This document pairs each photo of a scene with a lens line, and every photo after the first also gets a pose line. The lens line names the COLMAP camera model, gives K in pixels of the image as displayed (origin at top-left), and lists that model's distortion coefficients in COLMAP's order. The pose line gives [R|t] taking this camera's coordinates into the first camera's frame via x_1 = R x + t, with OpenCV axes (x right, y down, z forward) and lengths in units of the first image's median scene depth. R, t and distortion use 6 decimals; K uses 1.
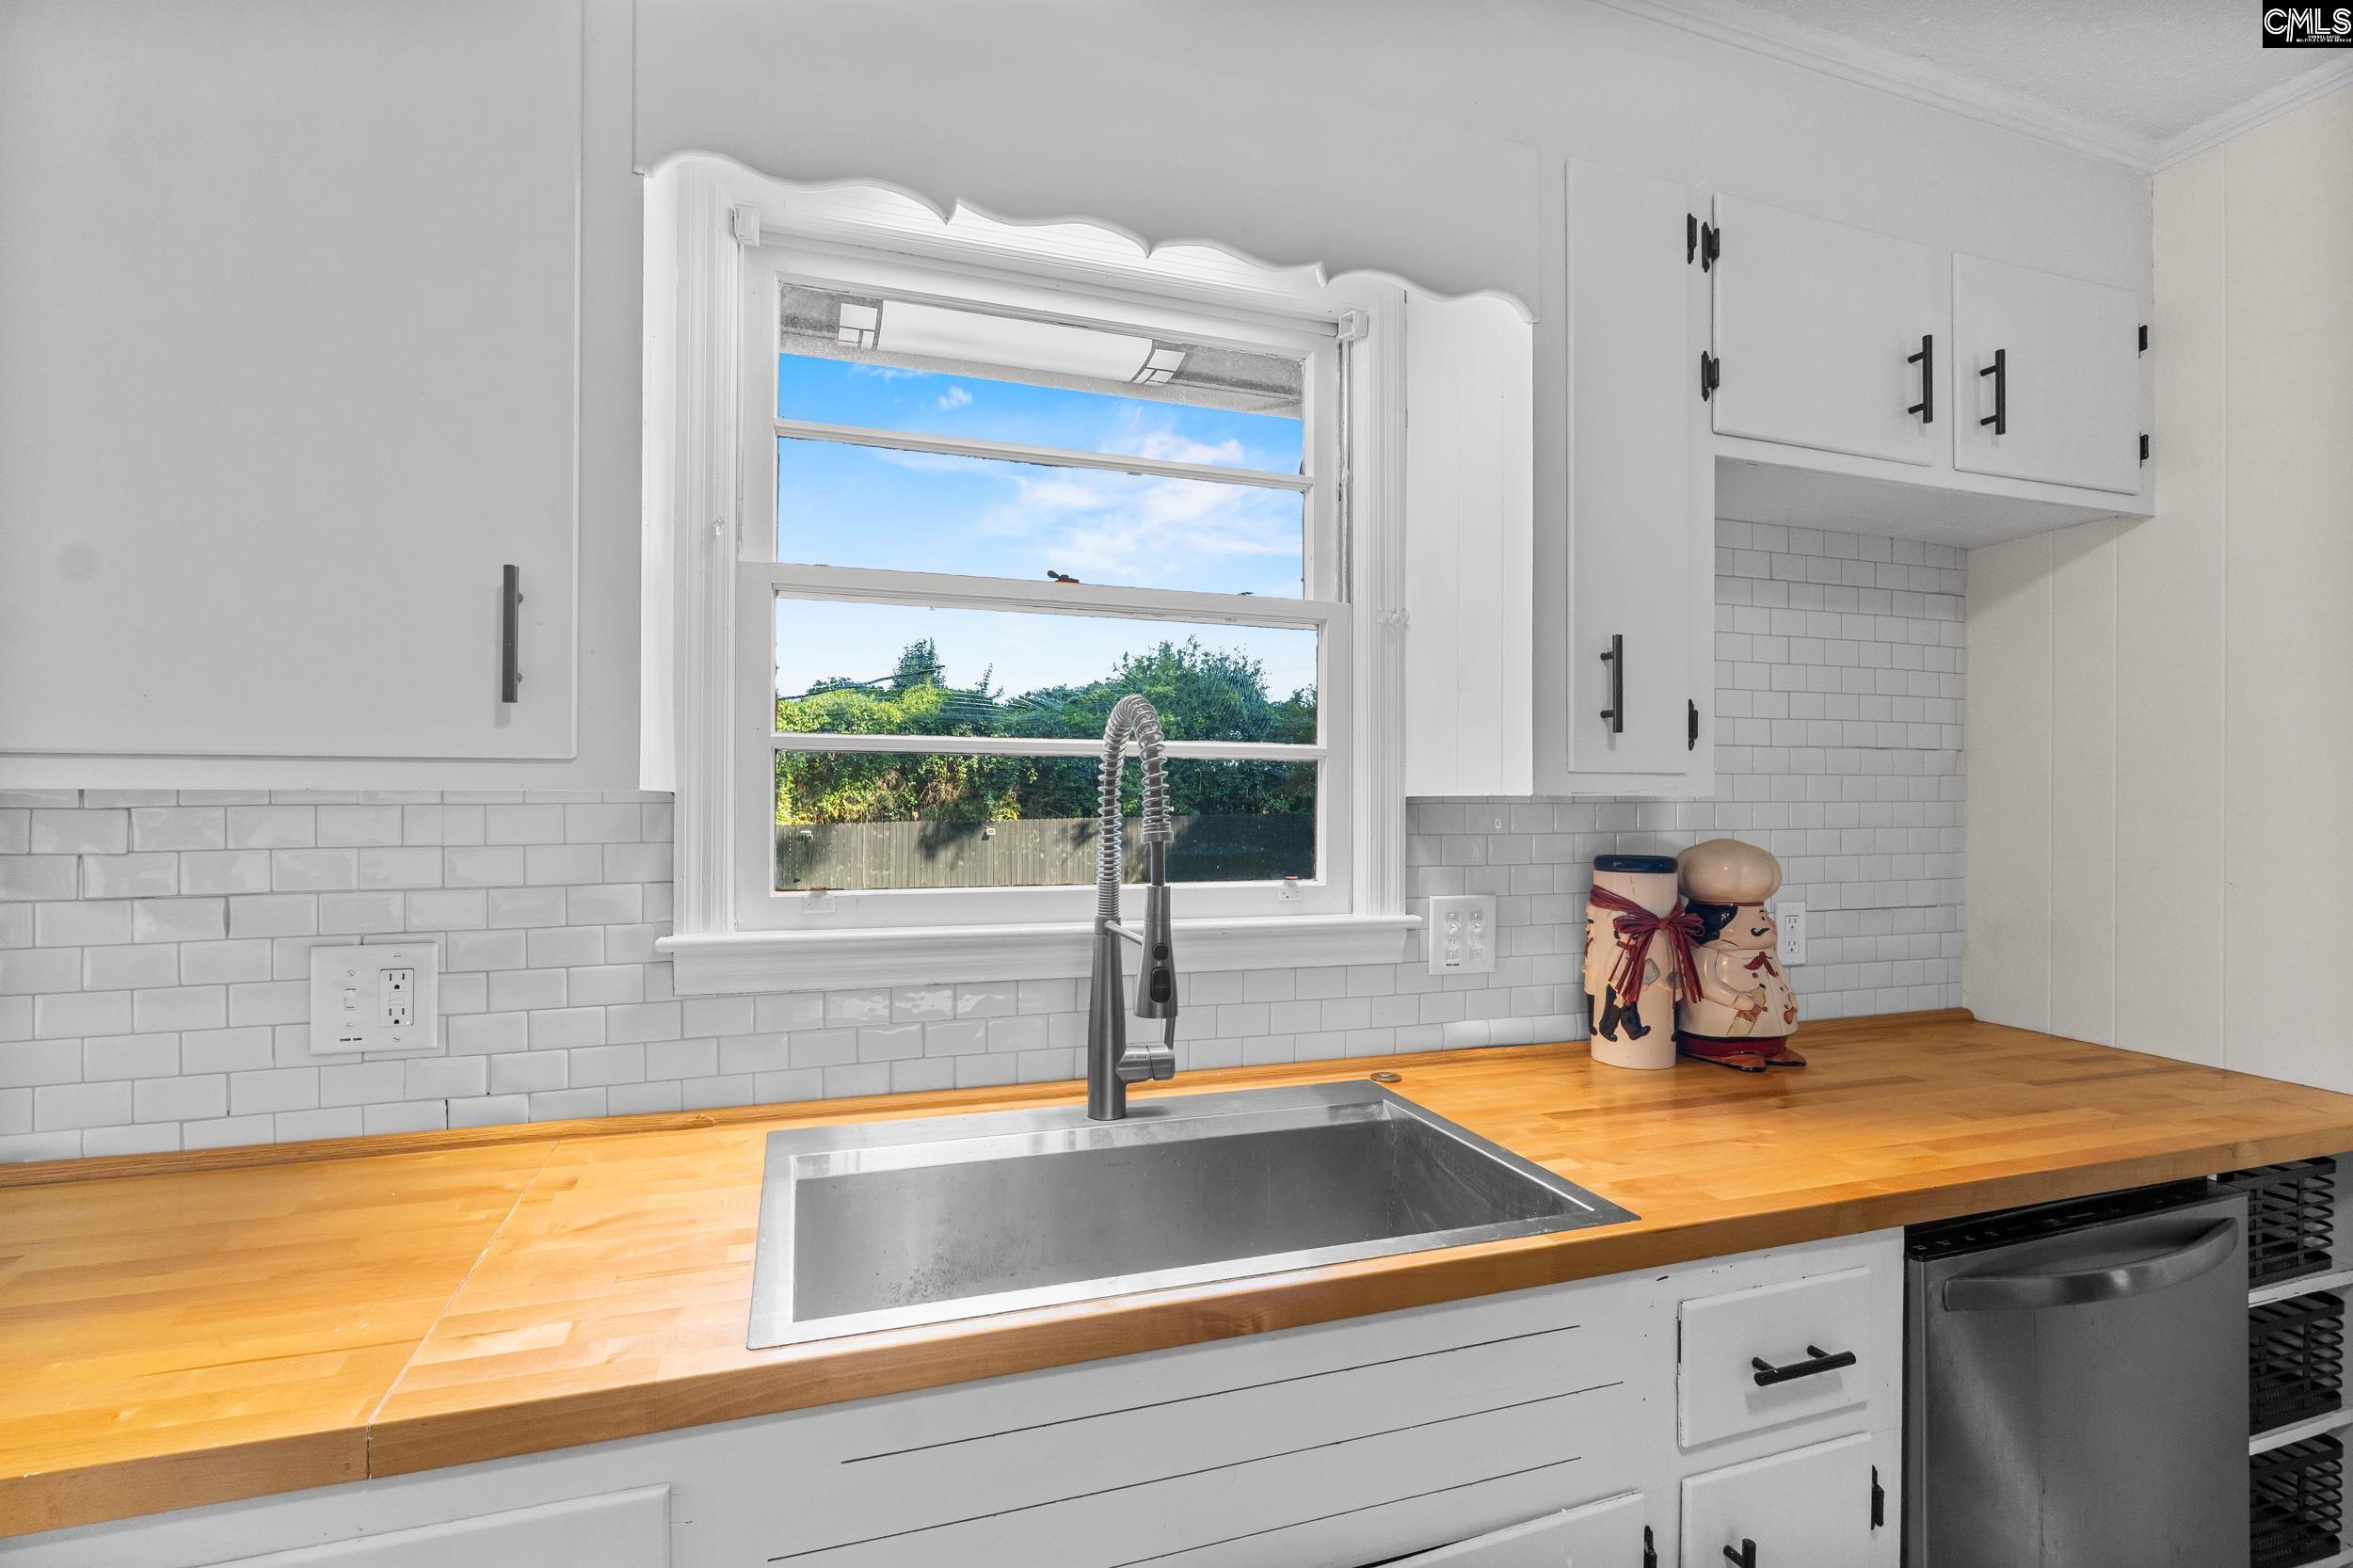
lens RADIAL K [[1090.9, 0, 1182.7], [0, 1090.9, 789.9], [0, 0, 1]] dist [-0.002319, -0.002194]
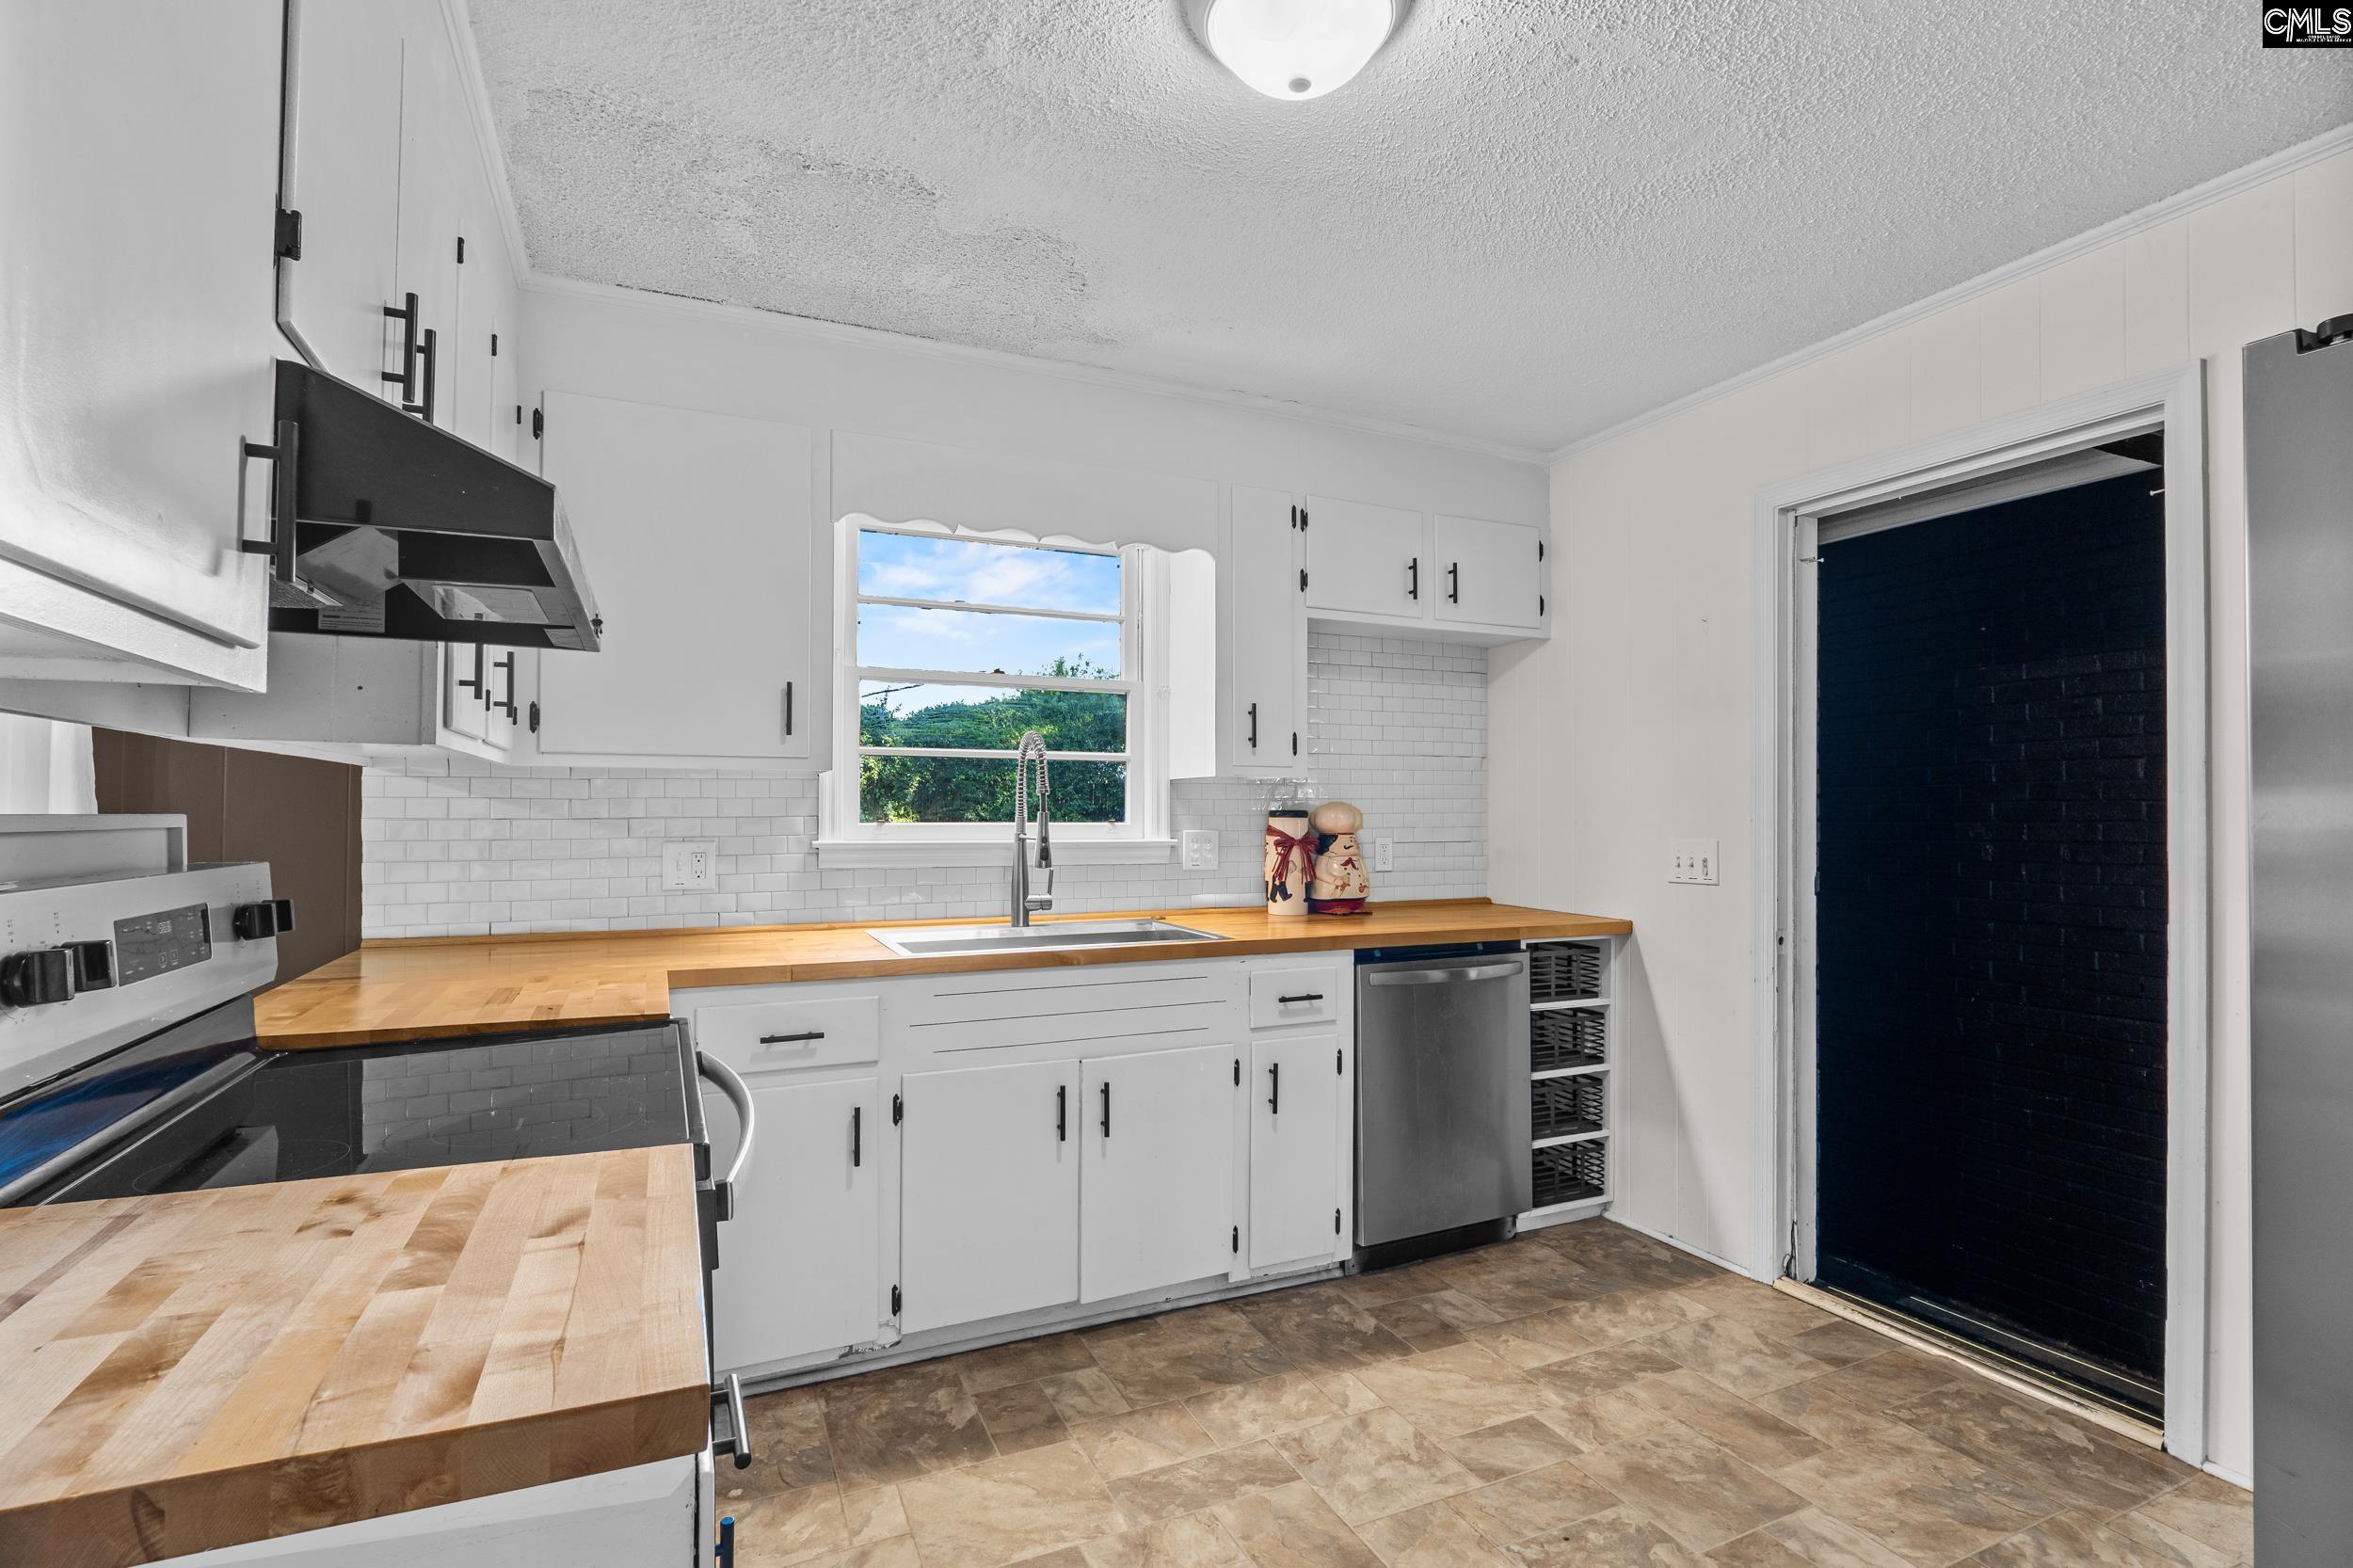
lens RADIAL K [[1090.9, 0, 1174.9], [0, 1090.9, 789.7], [0, 0, 1]] dist [-0.002319, -0.002194]
pose [[0.995986, -0.001932, 0.089490, 0.035128], [0.003084, 0.999914, -0.012728, 0.050267], [-0.089457, 0.012953, 0.995906, -0.982340]]
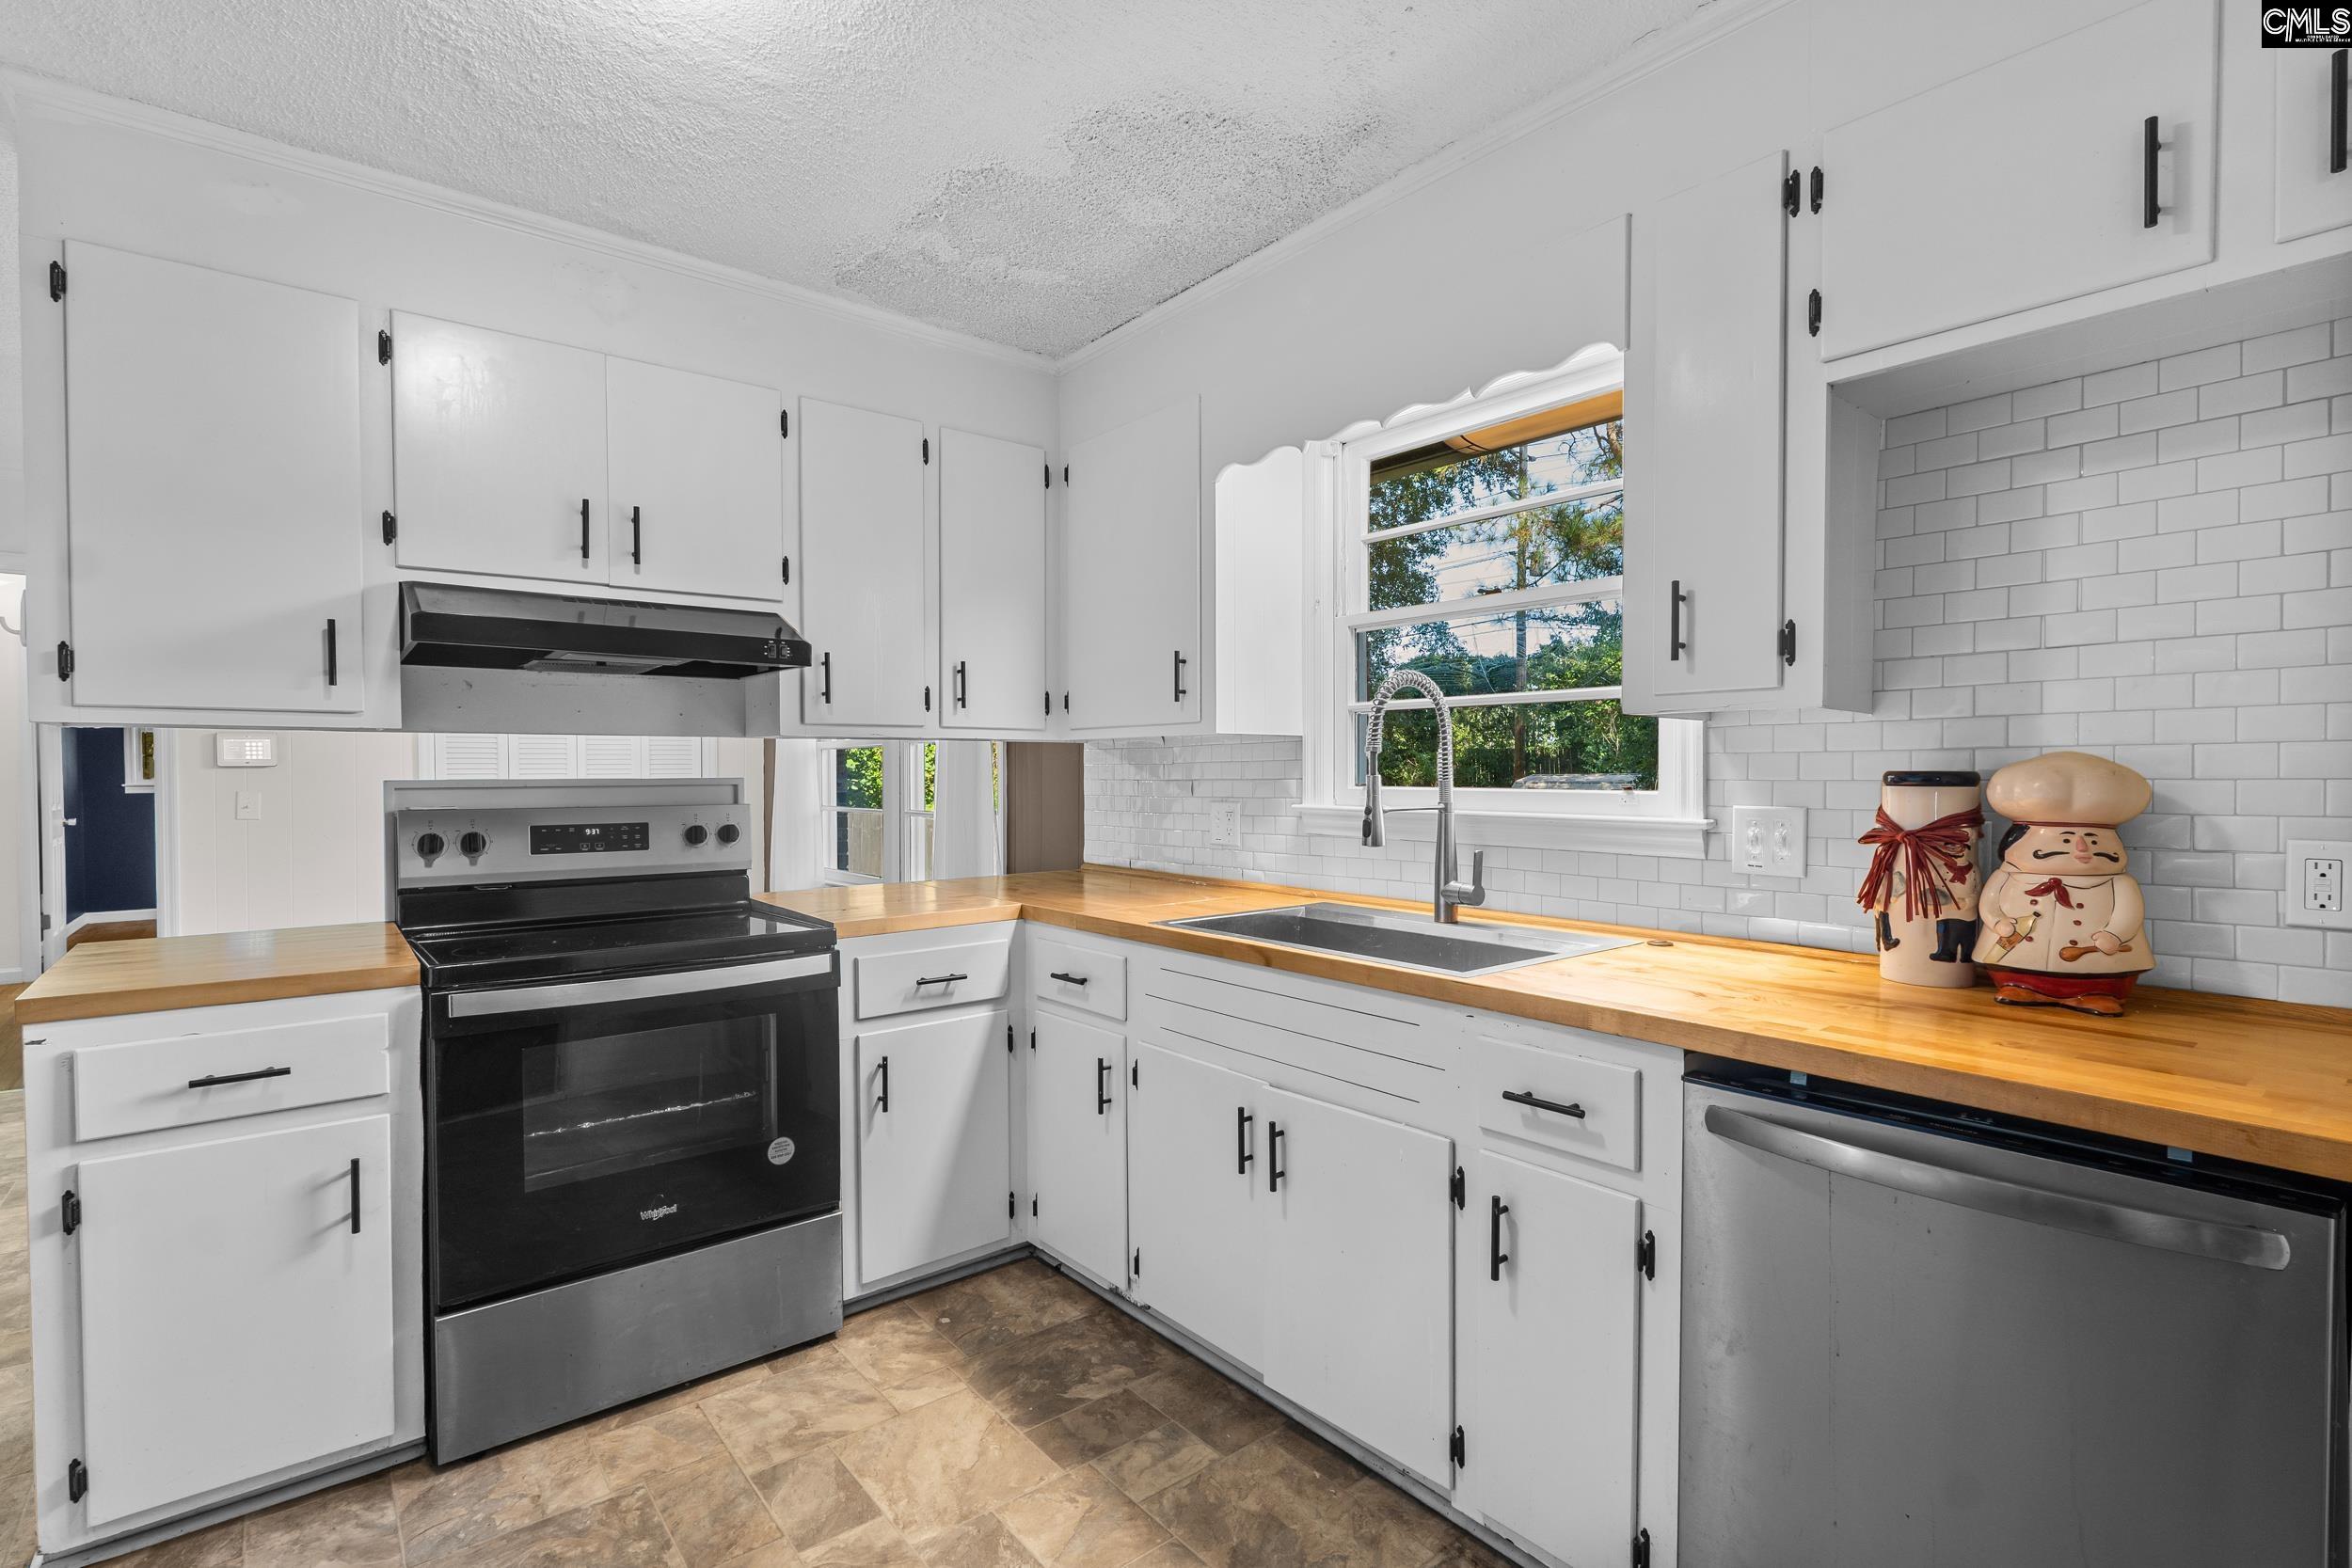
lens RADIAL K [[1090.3, 0, 1156.3], [0, 1090.3, 791.2], [0, 0, 1]] dist [-0.002319, -0.002194]
pose [[0.334026, 0.011362, -0.942495, 1.138660], [0.010231, 0.999825, 0.015679, 0.058715], [0.942508, -0.014880, 0.333851, 0.028118]]
